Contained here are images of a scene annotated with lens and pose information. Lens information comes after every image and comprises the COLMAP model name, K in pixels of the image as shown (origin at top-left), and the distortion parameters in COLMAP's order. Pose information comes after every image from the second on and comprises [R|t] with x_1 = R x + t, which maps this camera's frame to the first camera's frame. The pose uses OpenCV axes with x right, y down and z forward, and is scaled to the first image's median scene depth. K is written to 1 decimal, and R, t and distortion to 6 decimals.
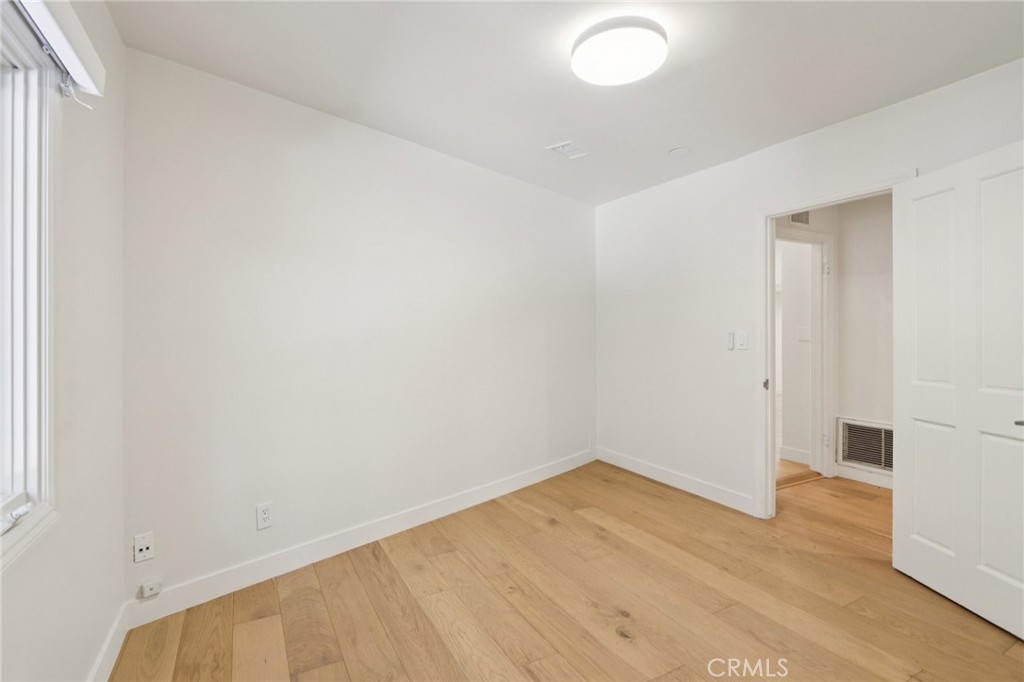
lens RADIAL K [[477.9, 0, 507.0], [0, 477.9, 340.9], [0, 0, 1]] dist [0.000636, 0.000011]
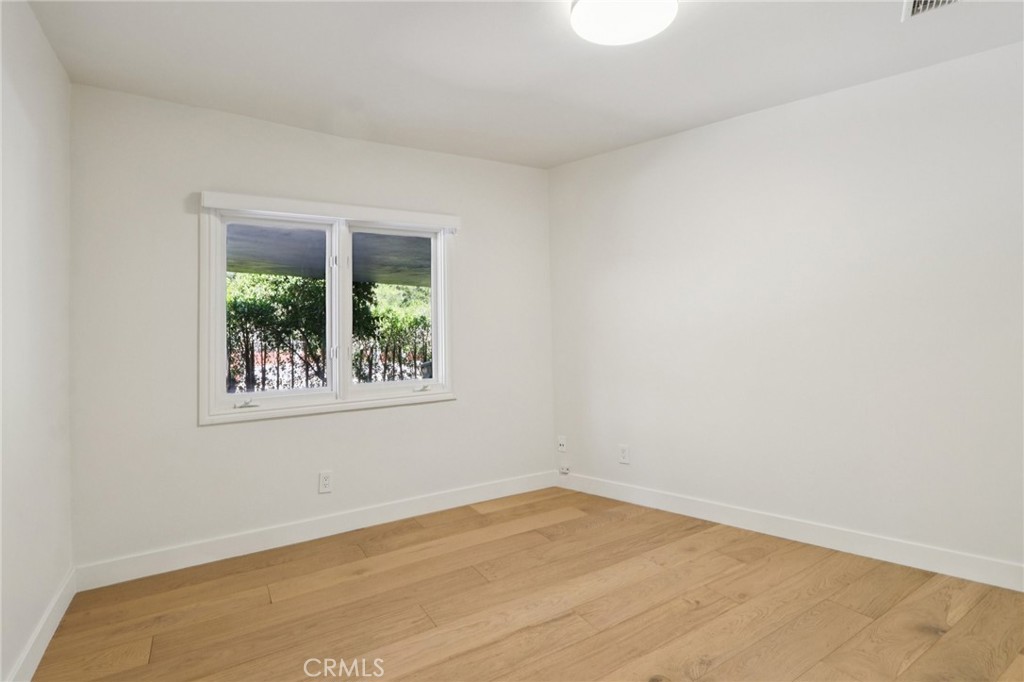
lens RADIAL K [[477.9, 0, 506.6], [0, 477.9, 334.0], [0, 0, 1]] dist [0.000636, 0.000011]
pose [[0.090725, 0.015097, -0.995762, 0.862856], [-0.004223, 0.999882, 0.014775, -0.006035], [0.995867, 0.002864, 0.090778, 0.545229]]
